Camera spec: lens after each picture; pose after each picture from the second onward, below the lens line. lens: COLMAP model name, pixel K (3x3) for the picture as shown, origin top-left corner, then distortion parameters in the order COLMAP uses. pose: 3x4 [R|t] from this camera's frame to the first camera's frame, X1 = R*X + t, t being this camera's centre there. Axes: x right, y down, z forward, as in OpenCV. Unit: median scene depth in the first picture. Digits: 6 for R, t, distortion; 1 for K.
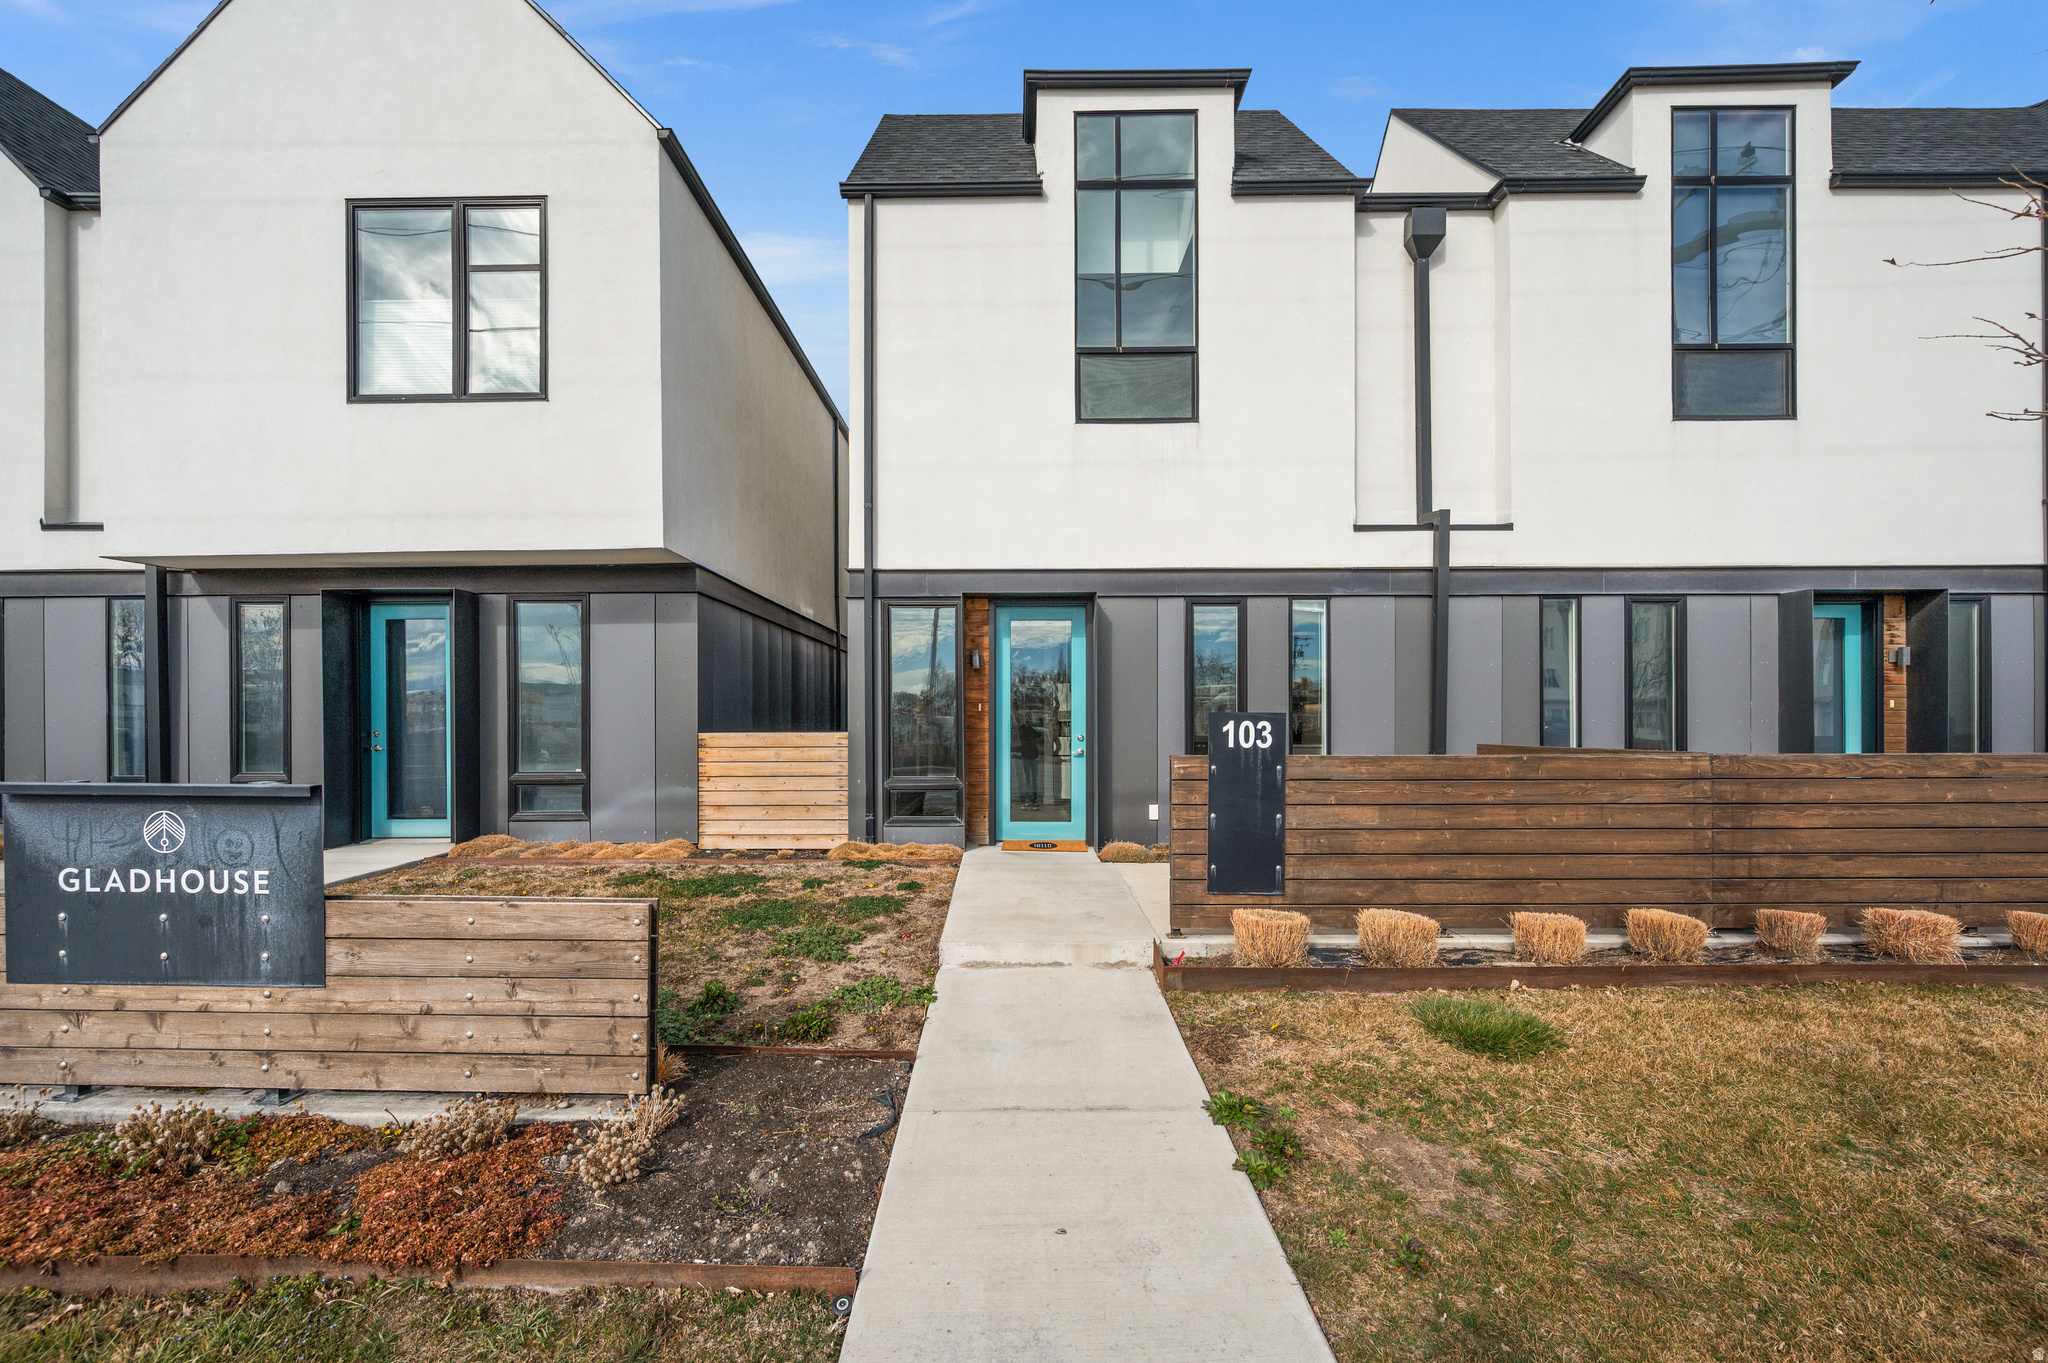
lens RADIAL K [[727.0, 0, 985.9], [0, 727.0, 689.7], [0, 0, 1]] dist [-0.000463, -0.000045]
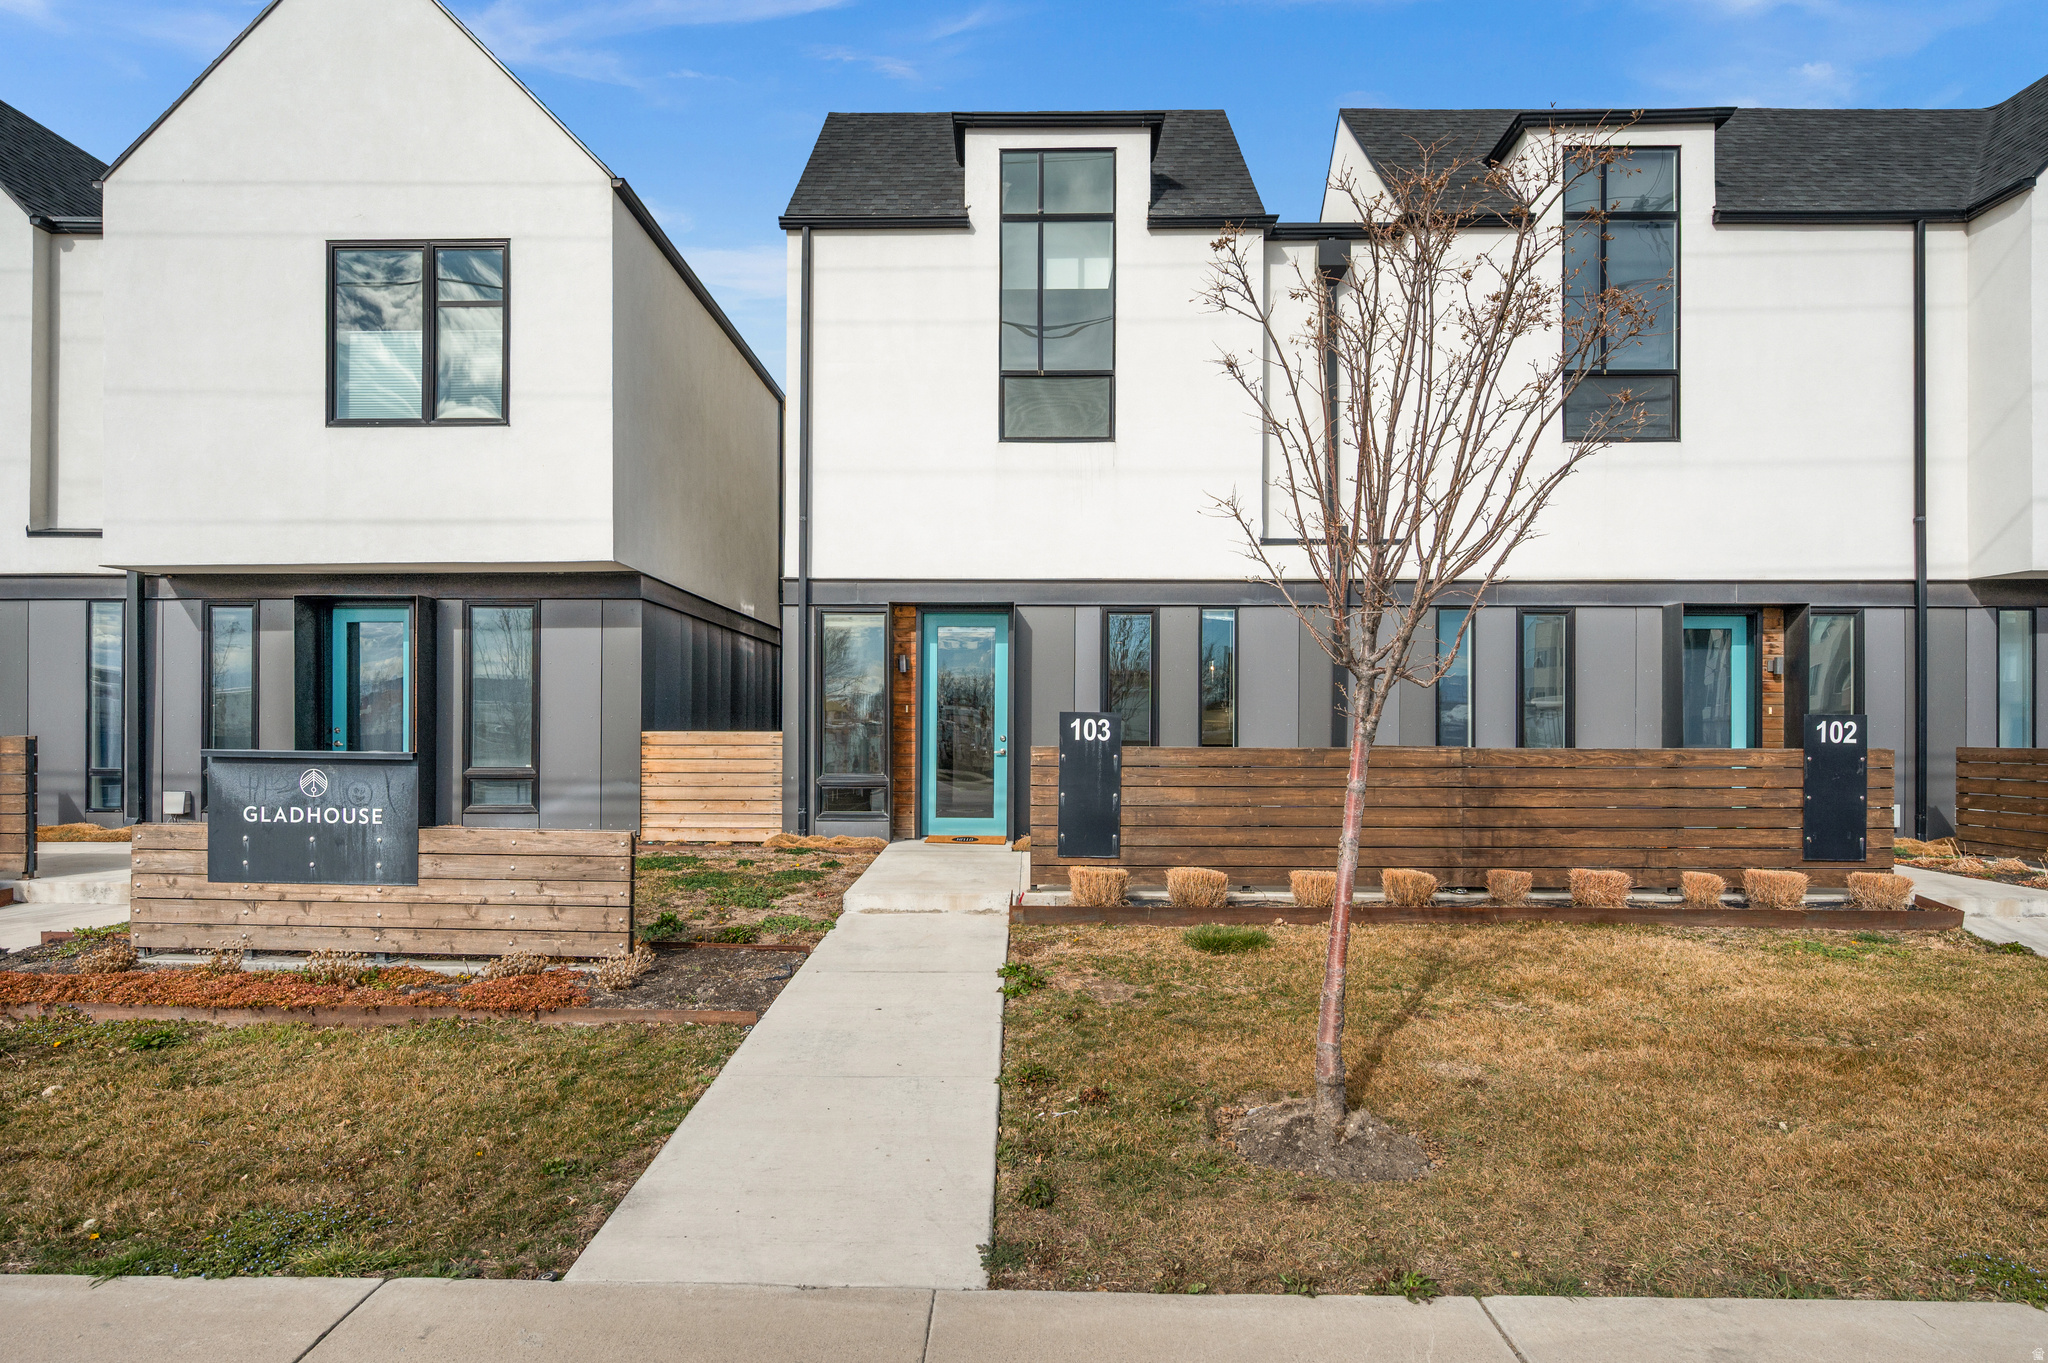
lens RADIAL K [[1089.8, 0, 1024.0], [0, 1089.8, 681.5], [0, 0, 1]] dist [-0.000362, -0.000330]
pose [[0.999972, 0.006185, -0.004119, 0.176025], [-0.006220, 0.999945, -0.008479, -0.003244], [0.004066, 0.008505, 0.999956, -0.614161]]
